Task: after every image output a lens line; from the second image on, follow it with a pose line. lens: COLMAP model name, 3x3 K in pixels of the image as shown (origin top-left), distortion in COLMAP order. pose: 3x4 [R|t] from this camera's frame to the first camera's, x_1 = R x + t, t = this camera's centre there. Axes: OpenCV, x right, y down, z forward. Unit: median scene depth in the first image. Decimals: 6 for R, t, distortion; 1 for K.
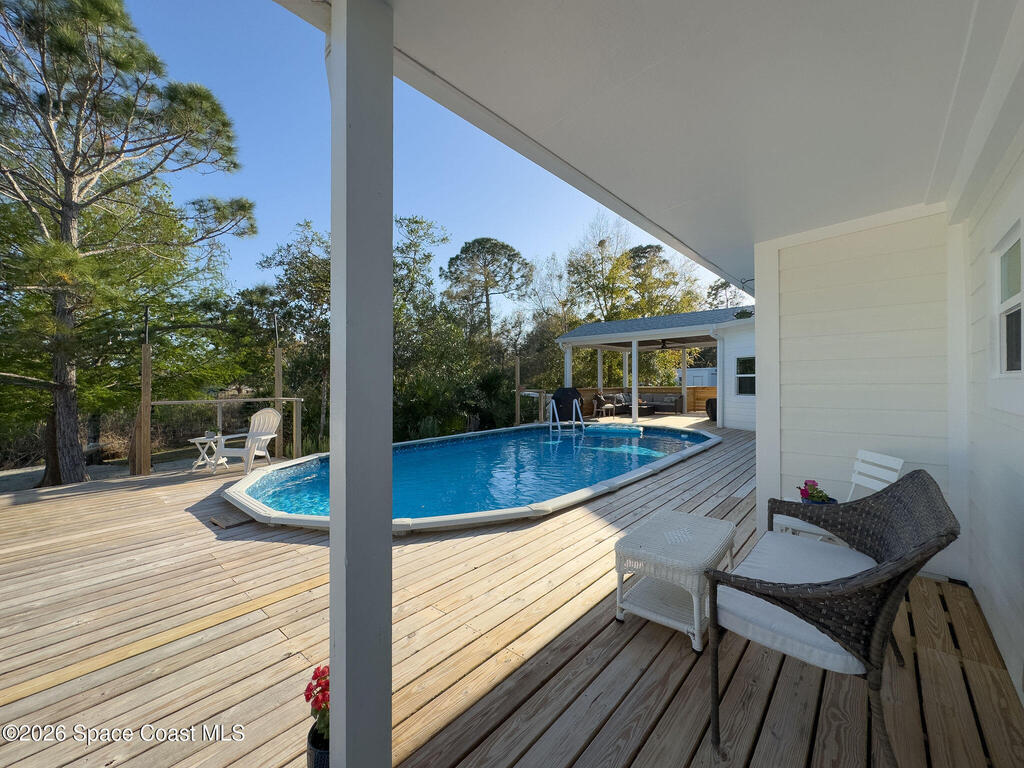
lens RADIAL K [[413.8, 0, 512.0], [0, 413.8, 384.0], [0, 0, 1]] dist [-0.008506, 0.000056]
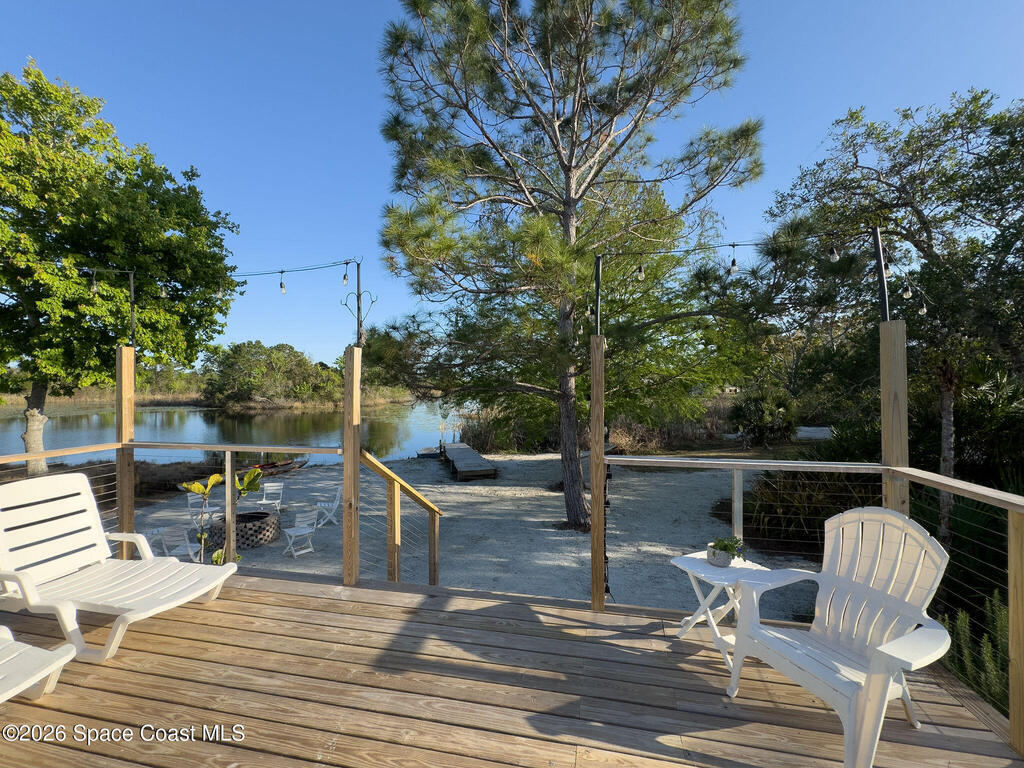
lens RADIAL K [[412.6, 0, 512.0], [0, 412.6, 384.0], [0, 0, 1]] dist [-0.017001, 0.000704]
pose [[0.494950, 0.004959, -0.868907, -0.273012], [-0.000031, 0.999984, 0.005690, -0.021829], [0.868921, -0.002789, 0.494942, 0.352255]]
